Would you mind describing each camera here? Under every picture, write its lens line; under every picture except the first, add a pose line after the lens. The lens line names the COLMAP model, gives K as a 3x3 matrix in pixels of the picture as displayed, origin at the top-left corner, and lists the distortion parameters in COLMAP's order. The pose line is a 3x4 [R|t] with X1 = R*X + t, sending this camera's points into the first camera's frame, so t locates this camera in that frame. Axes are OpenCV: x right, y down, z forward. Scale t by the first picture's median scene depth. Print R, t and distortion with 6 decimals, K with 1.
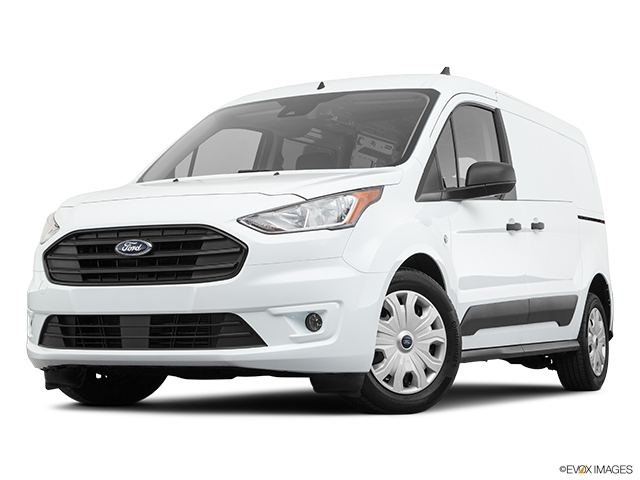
lens RADIAL K [[1264.1, 0, 320.0], [0, 1264.1, 240.0], [0, 0, 1]] dist [-0.011656, -0.058936]
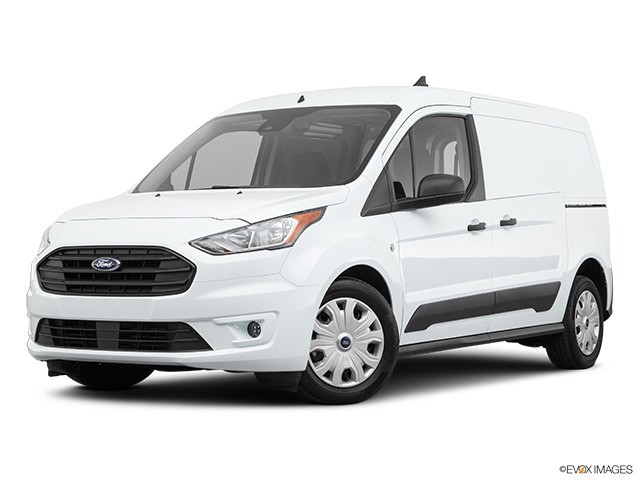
lens RADIAL K [[1374.3, 0, 320.0], [0, 1374.3, 240.0], [0, 0, 1]] dist [0.012165, 0.099136]
pose [[0.994852, 0.000411, -0.101336, 0.175507], [0.005458, 0.998323, 0.057636, -0.086546], [0.101190, -0.057892, 0.993181, -0.247265]]
